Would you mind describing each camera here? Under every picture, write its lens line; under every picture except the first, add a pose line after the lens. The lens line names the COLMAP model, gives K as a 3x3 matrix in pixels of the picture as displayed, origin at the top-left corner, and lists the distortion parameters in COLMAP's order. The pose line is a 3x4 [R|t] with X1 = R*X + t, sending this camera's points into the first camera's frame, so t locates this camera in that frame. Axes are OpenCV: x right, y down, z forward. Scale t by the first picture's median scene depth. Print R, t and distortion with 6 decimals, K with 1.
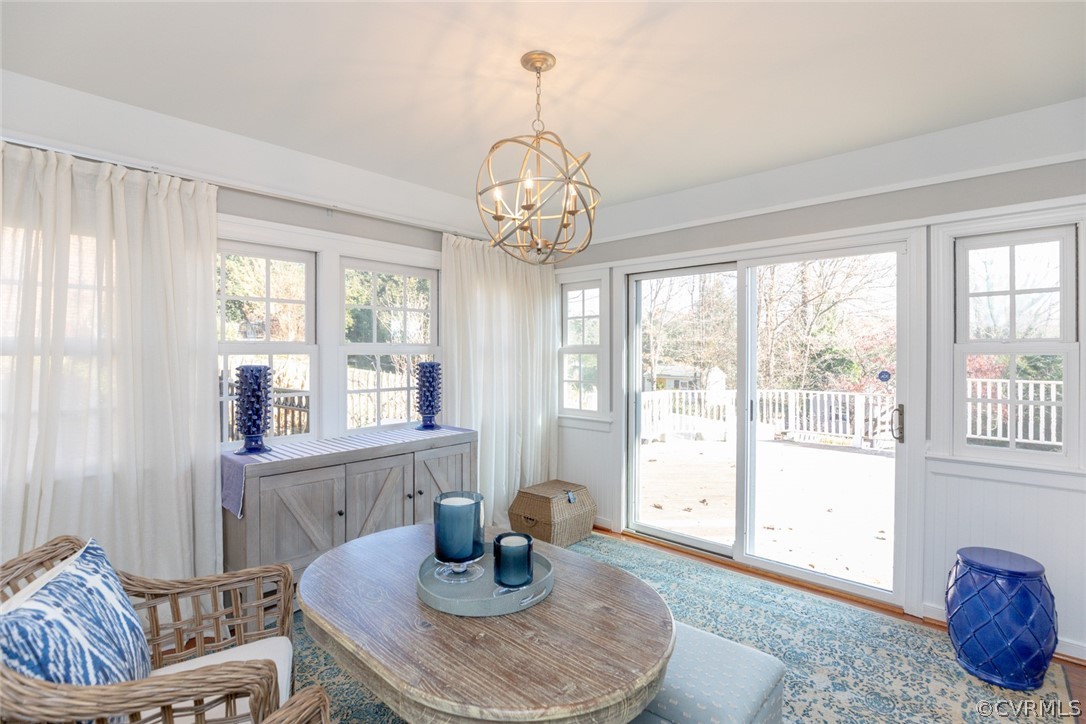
lens RADIAL K [[509.0, 0, 541.0], [0, 509.0, 353.9], [0, 0, 1]] dist [-0.031266, 0.000131]
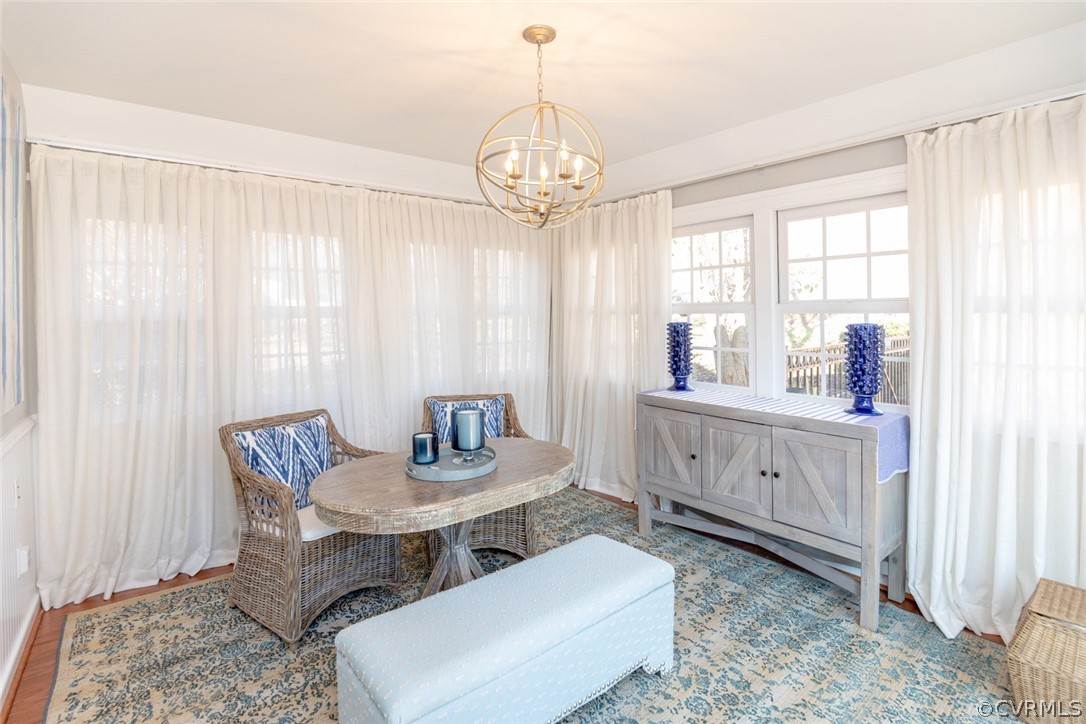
lens RADIAL K [[507.7, 0, 544.7], [0, 507.7, 314.8], [0, 0, 1]] dist [-0.000937, -0.000054]
pose [[-0.141547, 0.007154, -0.989906, 0.761811], [0.001857, 0.999974, 0.006961, -0.003917], [0.989930, -0.000853, -0.141557, 0.850391]]
